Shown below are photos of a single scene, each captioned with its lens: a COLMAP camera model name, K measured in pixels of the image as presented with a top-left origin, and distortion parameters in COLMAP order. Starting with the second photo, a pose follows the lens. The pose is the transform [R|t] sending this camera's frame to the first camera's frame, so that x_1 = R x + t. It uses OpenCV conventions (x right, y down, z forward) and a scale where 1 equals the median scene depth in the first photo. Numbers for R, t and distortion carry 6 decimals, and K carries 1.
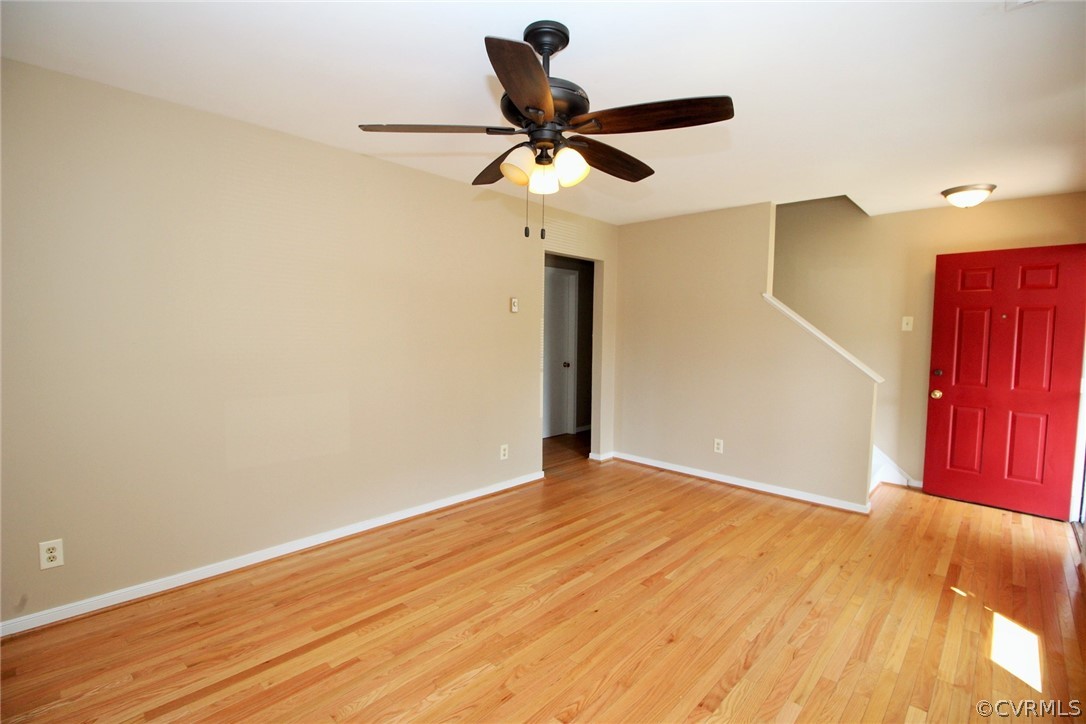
lens RADIAL K [[499.6, 0, 543.5], [0, 499.6, 368.1], [0, 0, 1]] dist [0.016883, -0.019275]
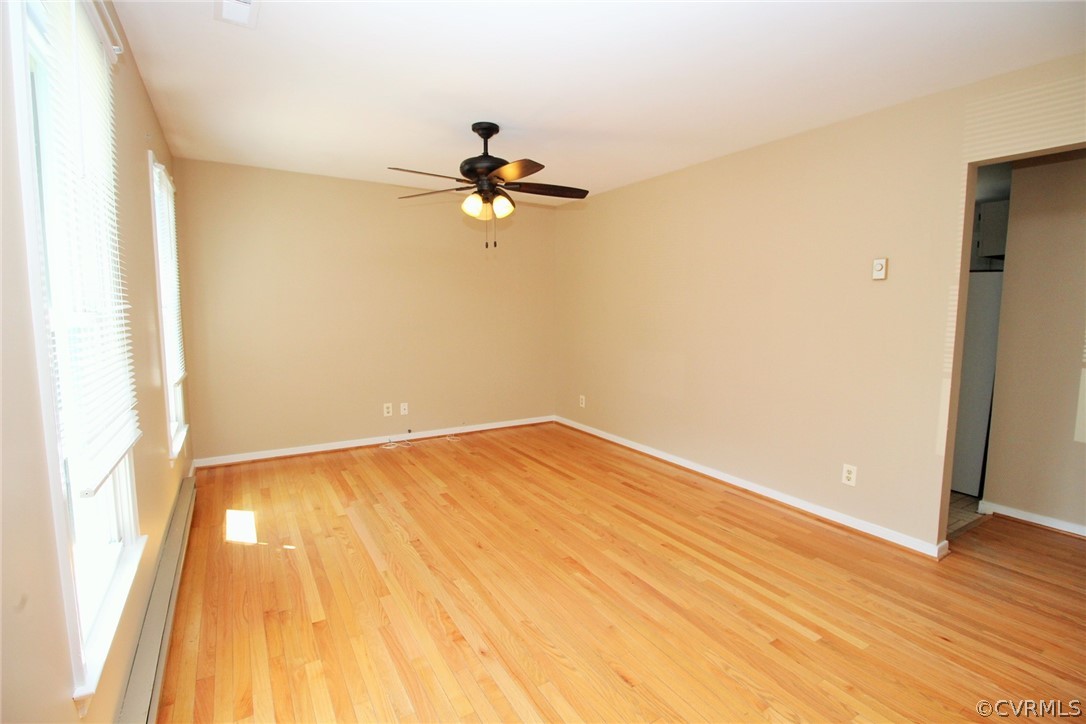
lens RADIAL K [[504.7, 0, 539.1], [0, 504.7, 363.6], [0, 0, 1]] dist [-0.000248, -0.009331]
pose [[-0.277260, 0.086277, -0.956913, 0.966369], [-0.083613, 0.990015, 0.113488, -0.046098], [0.957150, 0.111476, -0.267277, 0.998521]]
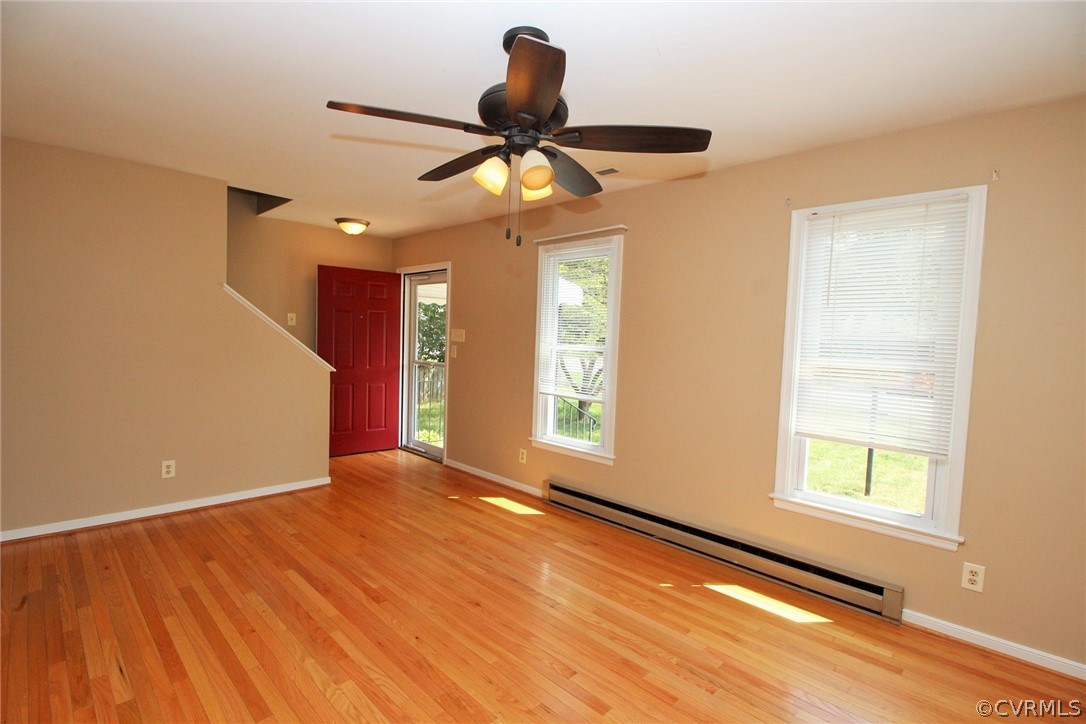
lens RADIAL K [[504.7, 0, 539.1], [0, 504.7, 363.6], [0, 0, 1]] dist [-0.000248, -0.009331]
pose [[0.030264, -0.065859, 0.997370, -0.599750], [0.043478, 0.996969, 0.064514, -0.051145], [-0.998596, 0.041411, 0.033036, 0.560112]]
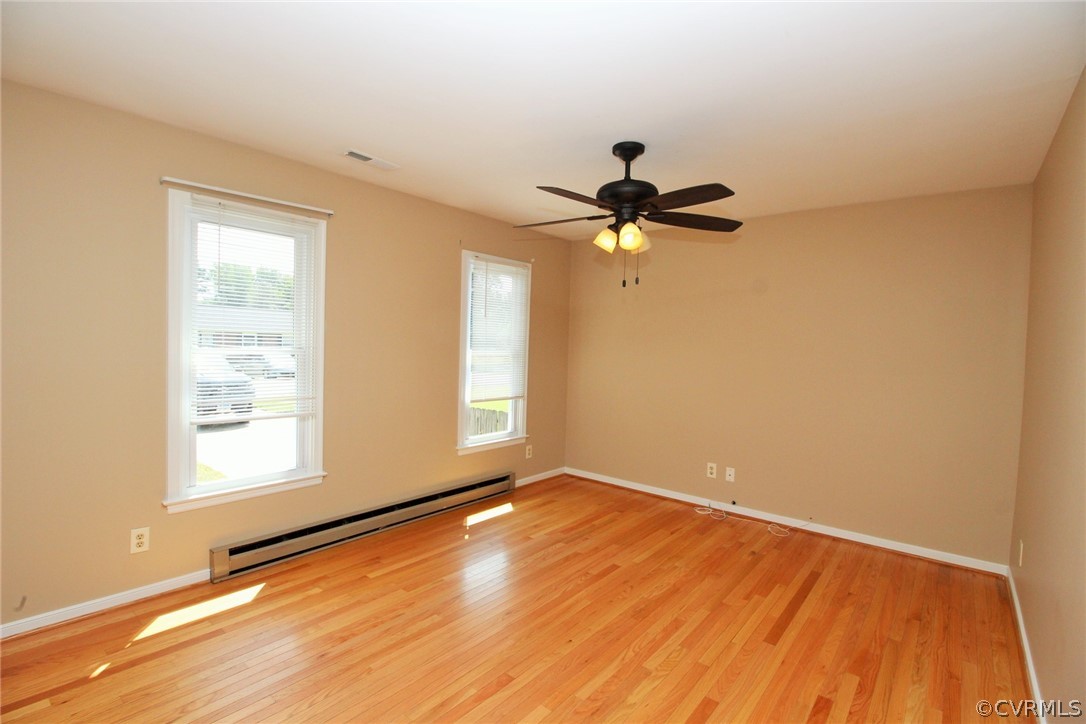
lens RADIAL K [[504.7, 0, 539.1], [0, 504.7, 363.6], [0, 0, 1]] dist [-0.000248, -0.009331]
pose [[-0.997699, -0.043567, -0.051941, 0.185630], [-0.049533, 0.991568, 0.119745, -0.121017], [0.046286, 0.122042, -0.991445, 1.462569]]
